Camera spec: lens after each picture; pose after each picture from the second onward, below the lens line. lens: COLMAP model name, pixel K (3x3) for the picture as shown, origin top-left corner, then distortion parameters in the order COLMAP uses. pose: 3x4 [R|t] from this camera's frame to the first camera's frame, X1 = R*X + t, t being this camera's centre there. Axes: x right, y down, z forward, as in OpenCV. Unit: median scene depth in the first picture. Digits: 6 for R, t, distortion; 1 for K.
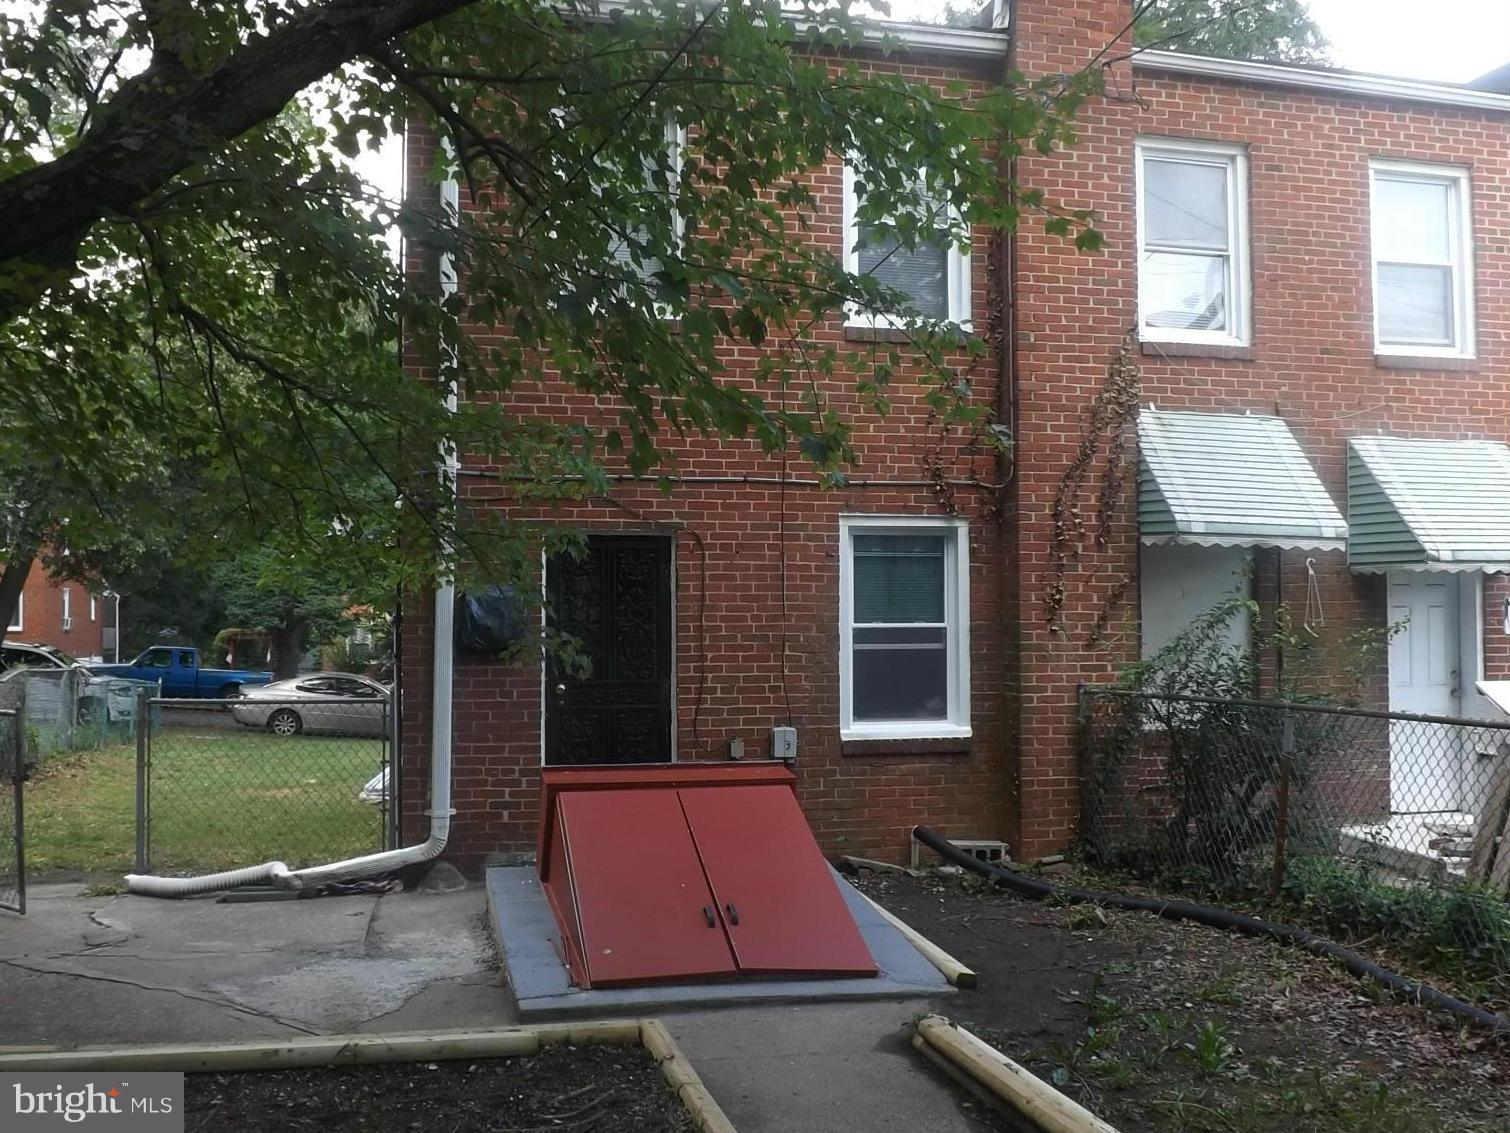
lens RADIAL K [[1468.2, 0, 755.0], [0, 1468.2, 566.5], [0, 0, 1]] dist [-0.060816, -0.003021]
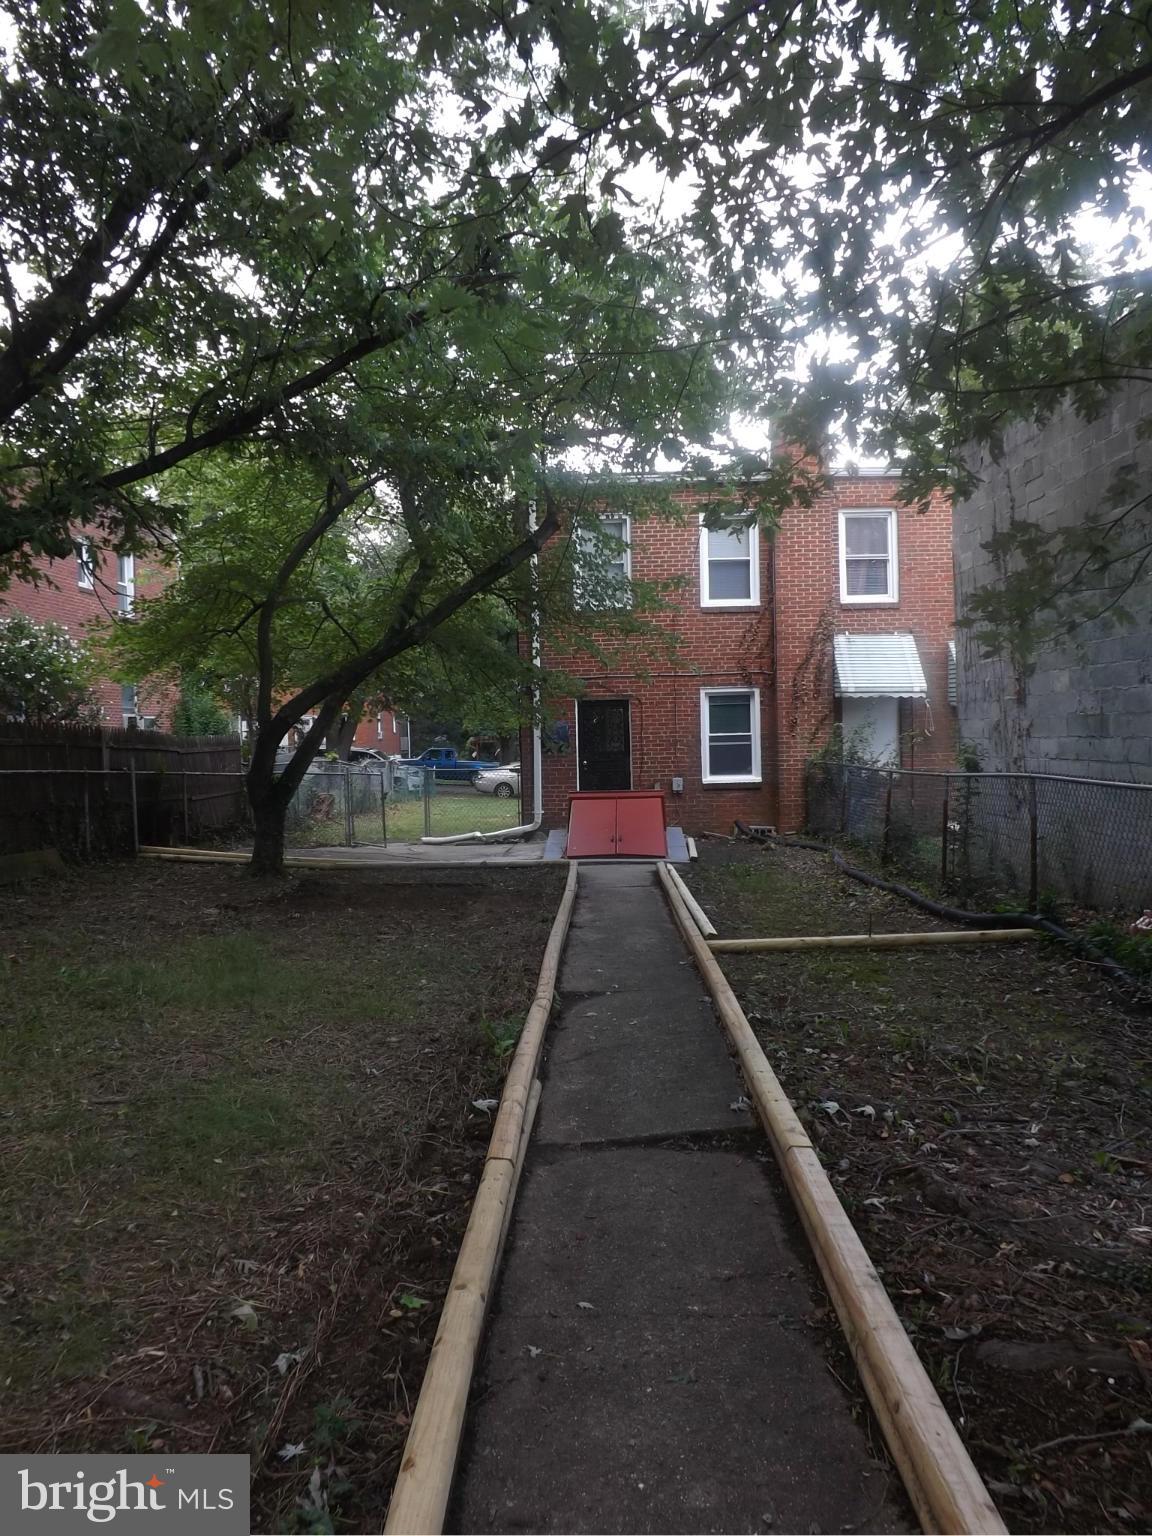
lens RADIAL K [[1129.4, 0, 576.0], [0, 1129.4, 768.0], [0, 0, 1]] dist [-0.019970, -0.003161]
pose [[0.964871, -0.011756, -0.262460, 0.333427], [0.032132, 0.996779, 0.073481, -0.046027], [0.260751, -0.079333, 0.962141, -0.791183]]
